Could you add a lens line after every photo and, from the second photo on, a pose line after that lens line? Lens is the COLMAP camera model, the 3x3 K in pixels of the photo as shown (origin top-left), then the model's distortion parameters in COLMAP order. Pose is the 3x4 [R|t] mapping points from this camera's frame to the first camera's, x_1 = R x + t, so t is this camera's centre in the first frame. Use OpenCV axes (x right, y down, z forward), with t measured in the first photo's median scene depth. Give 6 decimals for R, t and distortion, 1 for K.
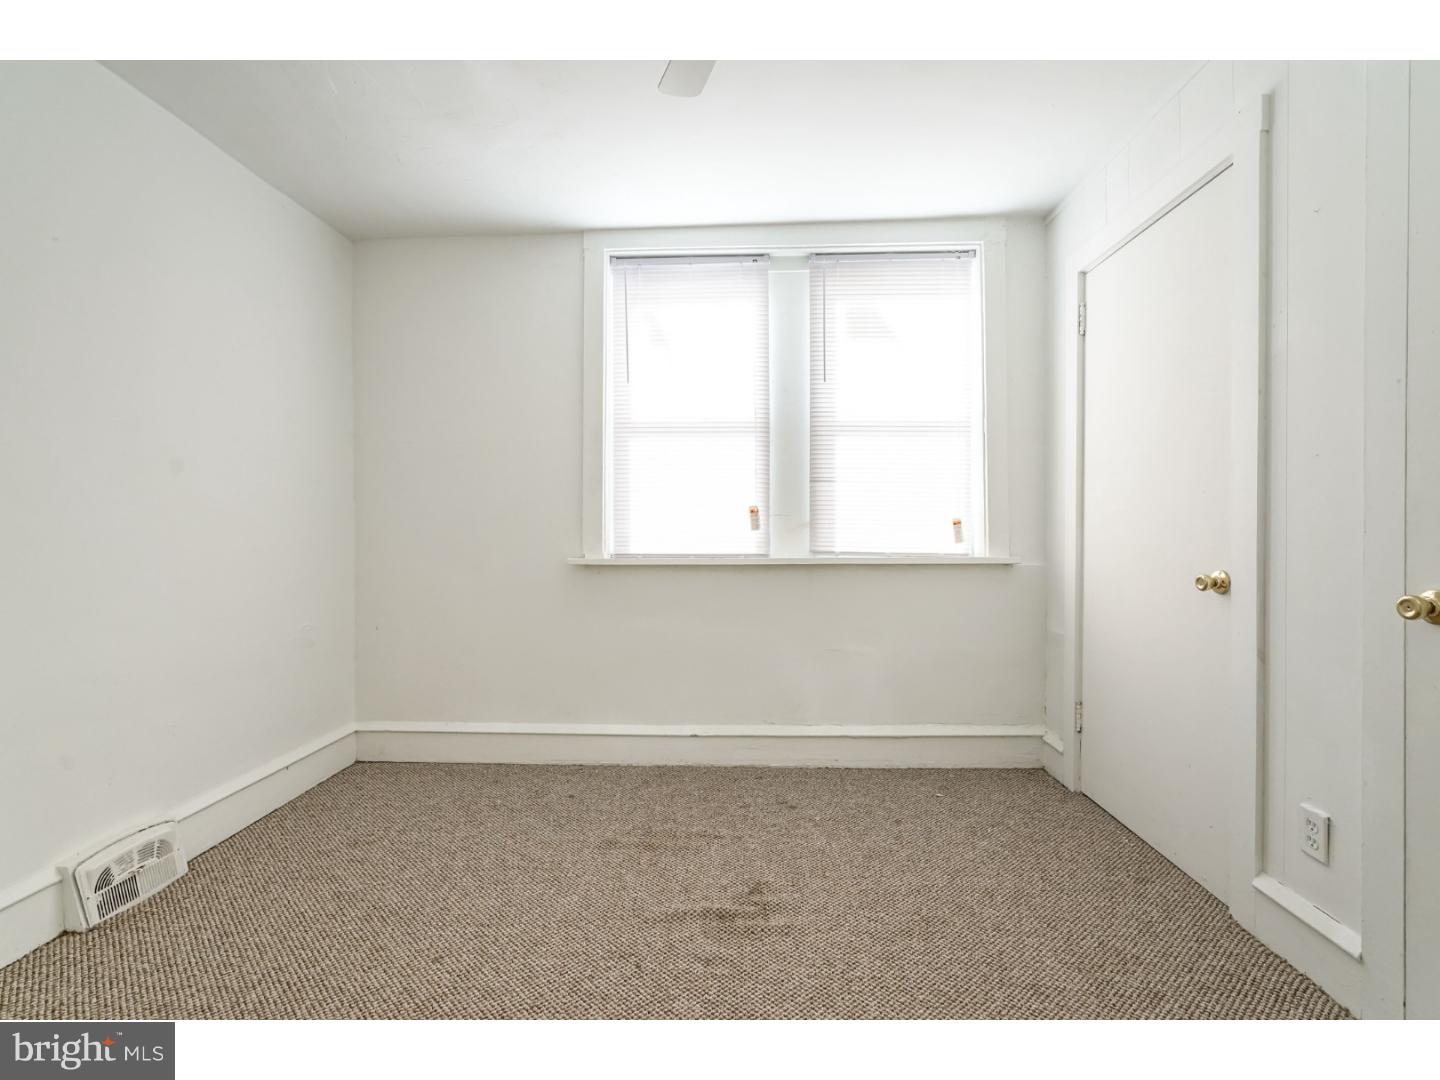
lens RADIAL K [[645.3, 0, 716.3], [0, 645.3, 534.6], [0, 0, 1]] dist [-0.001021, -0.000401]
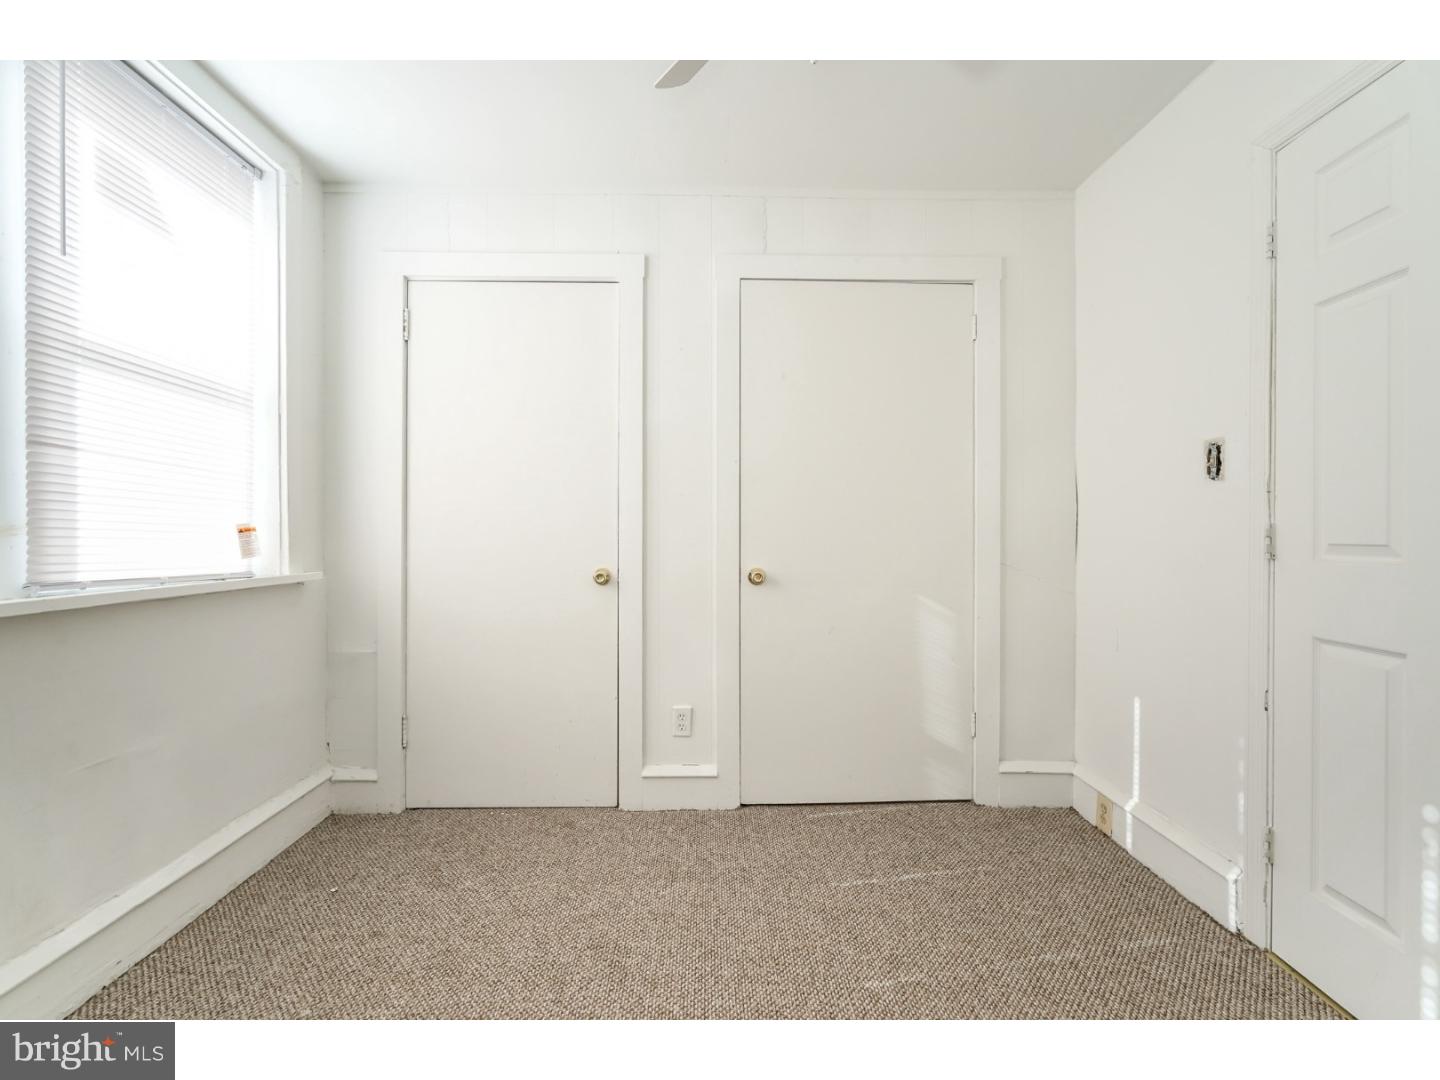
lens RADIAL K [[645.3, 0, 716.3], [0, 645.3, 534.6], [0, 0, 1]] dist [-0.001021, -0.000401]
pose [[-0.058980, 0.005527, 0.998244, -0.390269], [0.009209, 0.999945, -0.004993, -0.005129], [-0.998217, 0.008898, -0.059028, 0.523944]]
